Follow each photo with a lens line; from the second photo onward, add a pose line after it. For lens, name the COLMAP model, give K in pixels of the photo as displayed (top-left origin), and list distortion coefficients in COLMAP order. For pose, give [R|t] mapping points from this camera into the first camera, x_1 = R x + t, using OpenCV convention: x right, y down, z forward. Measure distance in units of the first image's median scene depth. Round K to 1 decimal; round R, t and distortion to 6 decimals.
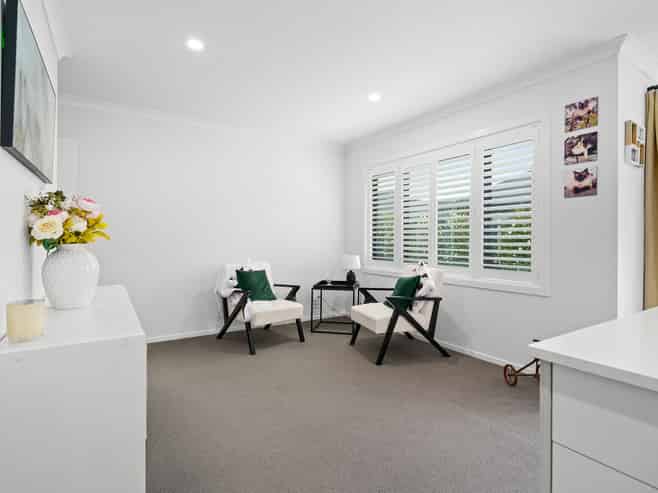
lens RADIAL K [[345.4, 0, 320.3], [0, 345.4, 242.4], [0, 0, 1]] dist [-0.014448, -0.000158]
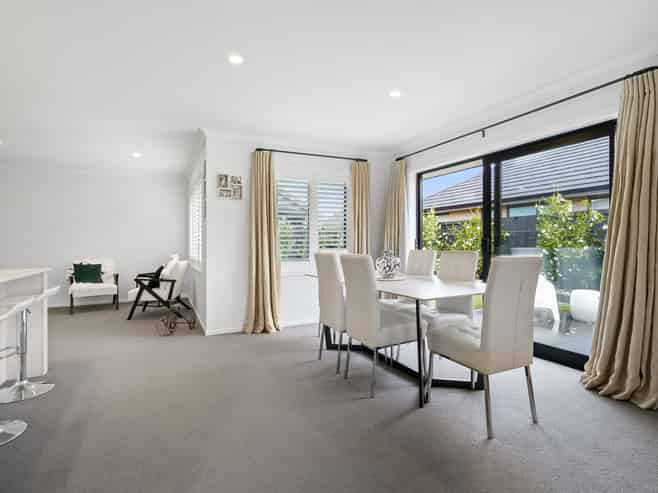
lens RADIAL K [[345.4, 0, 320.3], [0, 345.4, 242.4], [0, 0, 1]] dist [-0.014448, -0.000158]
pose [[0.993043, -0.013557, -0.116971, 1.199440], [0.012538, 0.999877, -0.009443, 0.011614], [0.117085, 0.007911, 0.993090, -0.492074]]
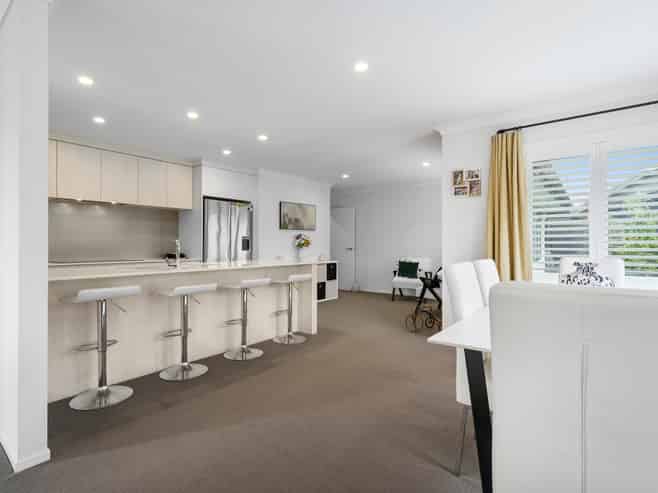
lens RADIAL K [[345.4, 0, 320.3], [0, 345.4, 242.4], [0, 0, 1]] dist [-0.014448, -0.000158]
pose [[0.334311, -0.009867, -0.942411, 1.637667], [-0.008627, 0.999871, -0.013528, 0.005949], [0.942423, 0.012653, 0.334183, -0.094189]]
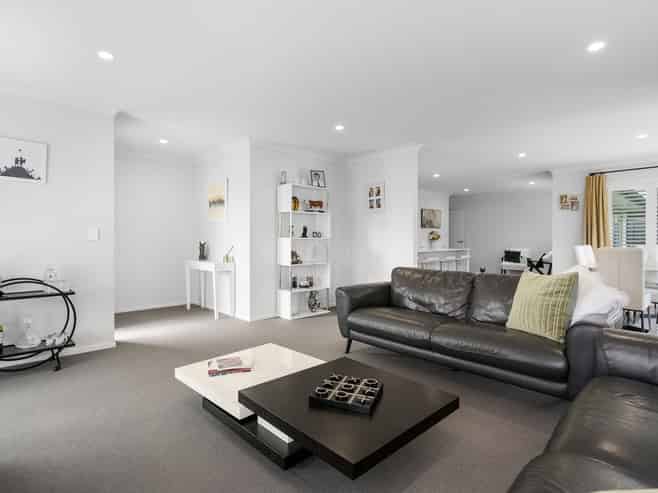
lens RADIAL K [[345.4, 0, 320.3], [0, 345.4, 242.4], [0, 0, 1]] dist [-0.014448, -0.000158]
pose [[0.175180, 0.007471, -0.984508, 2.409521], [-0.010824, 0.999925, 0.005662, 0.020915], [0.984477, 0.009665, 0.175248, -1.003170]]
